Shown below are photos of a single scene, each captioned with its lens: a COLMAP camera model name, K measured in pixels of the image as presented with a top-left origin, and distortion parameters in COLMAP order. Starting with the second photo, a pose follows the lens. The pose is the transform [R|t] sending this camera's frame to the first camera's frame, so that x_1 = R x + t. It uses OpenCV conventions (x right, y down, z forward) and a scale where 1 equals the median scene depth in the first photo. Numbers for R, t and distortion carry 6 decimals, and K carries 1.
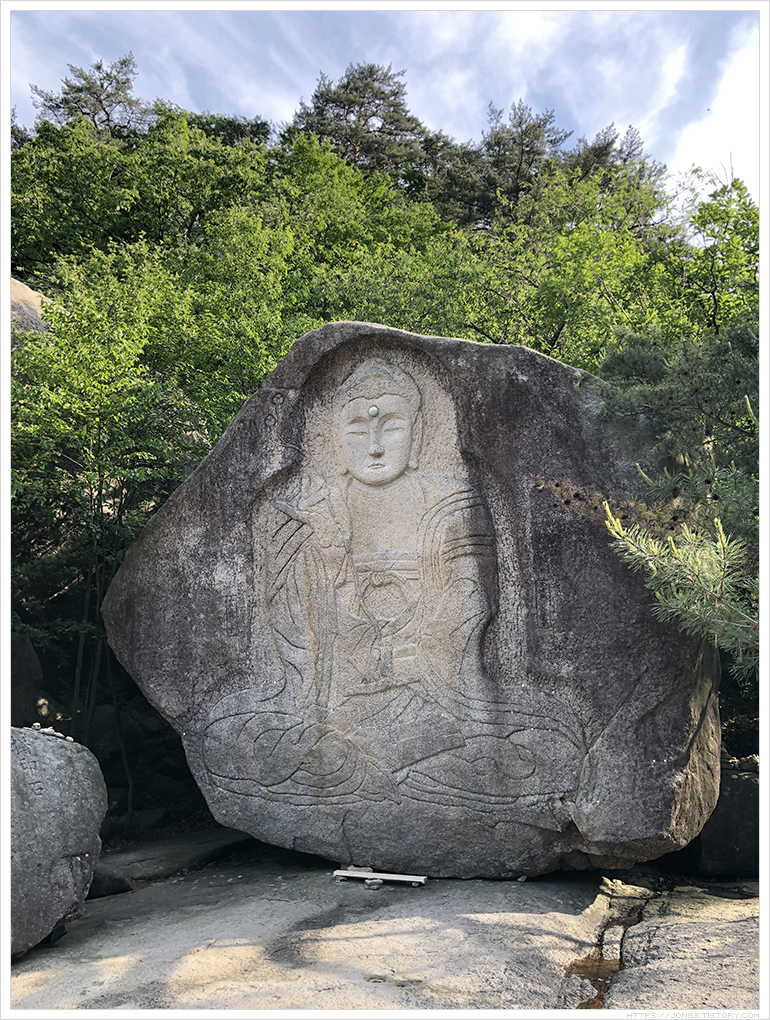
lens RADIAL K [[808.4, 0, 385.0], [0, 808.4, 510.0], [0, 0, 1]] dist [0.169118, -0.552217]
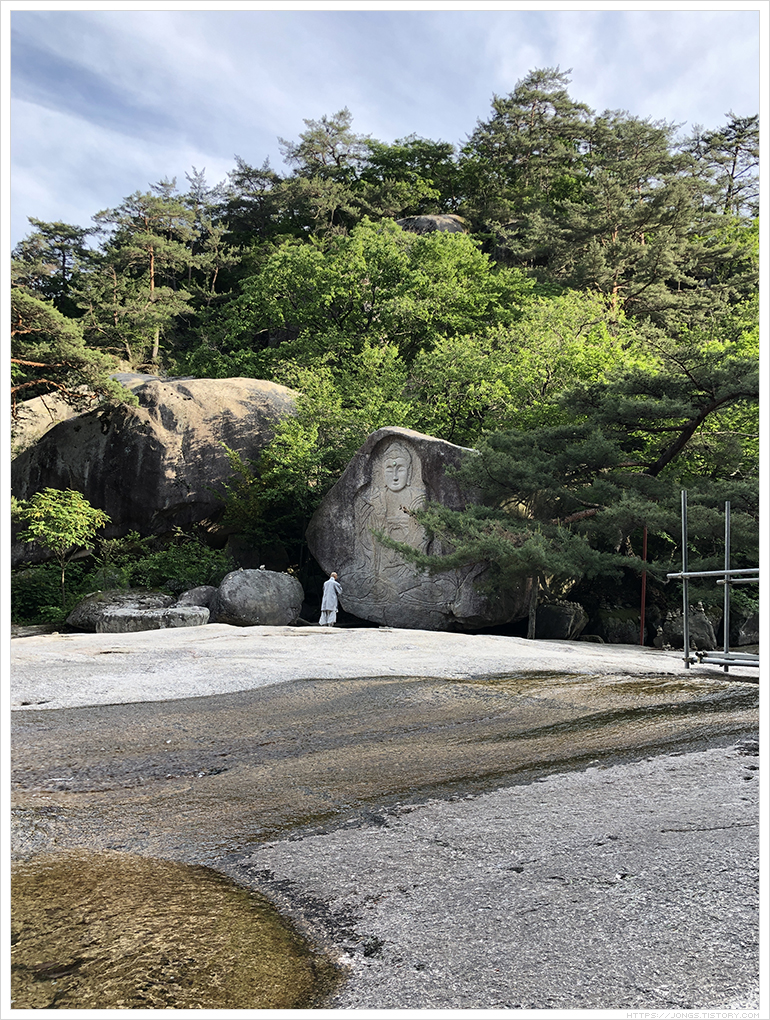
lens RADIAL K [[829.4, 0, 385.0], [0, 829.4, 510.0], [0, 0, 1]] dist [0.099461, -0.199458]
pose [[0.954031, 0.006454, -0.299637, 0.778616], [0.025553, 0.994376, 0.102776, -0.252656], [0.298615, -0.105708, 0.948501, -1.623766]]
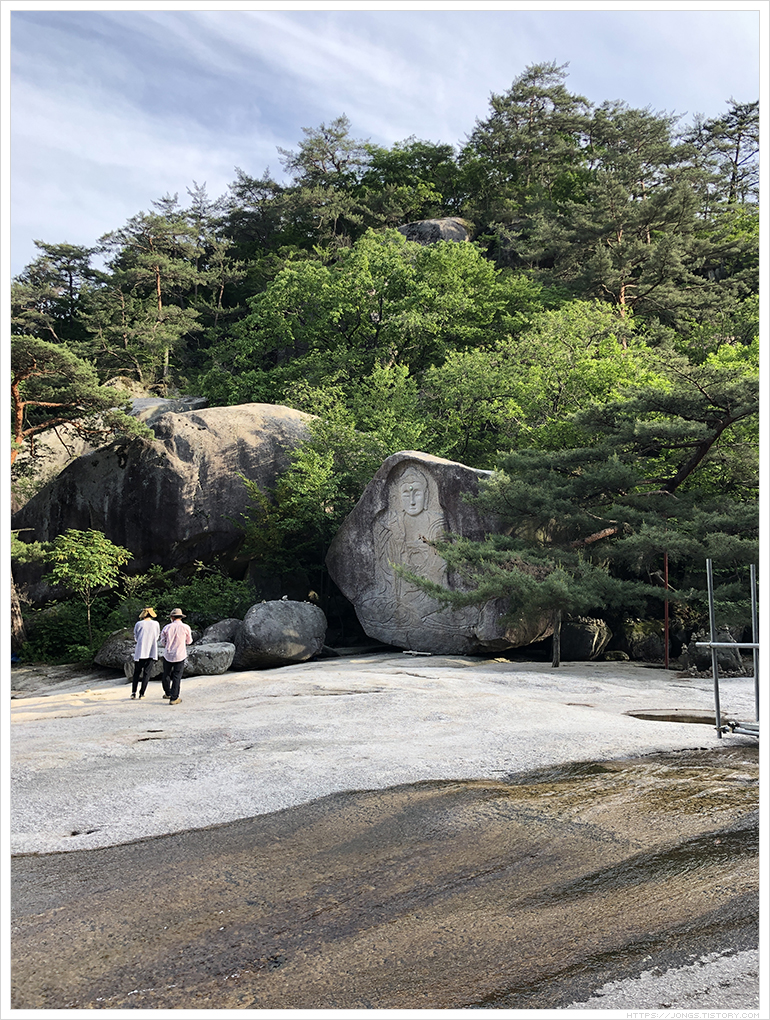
lens RADIAL K [[829.4, 0, 385.0], [0, 829.4, 510.0], [0, 0, 1]] dist [0.099461, -0.199458]
pose [[0.948288, -0.033137, -0.315675, 0.770379], [0.071675, 0.991203, 0.111263, -0.363539], [0.309212, -0.128135, 0.942321, -1.626199]]
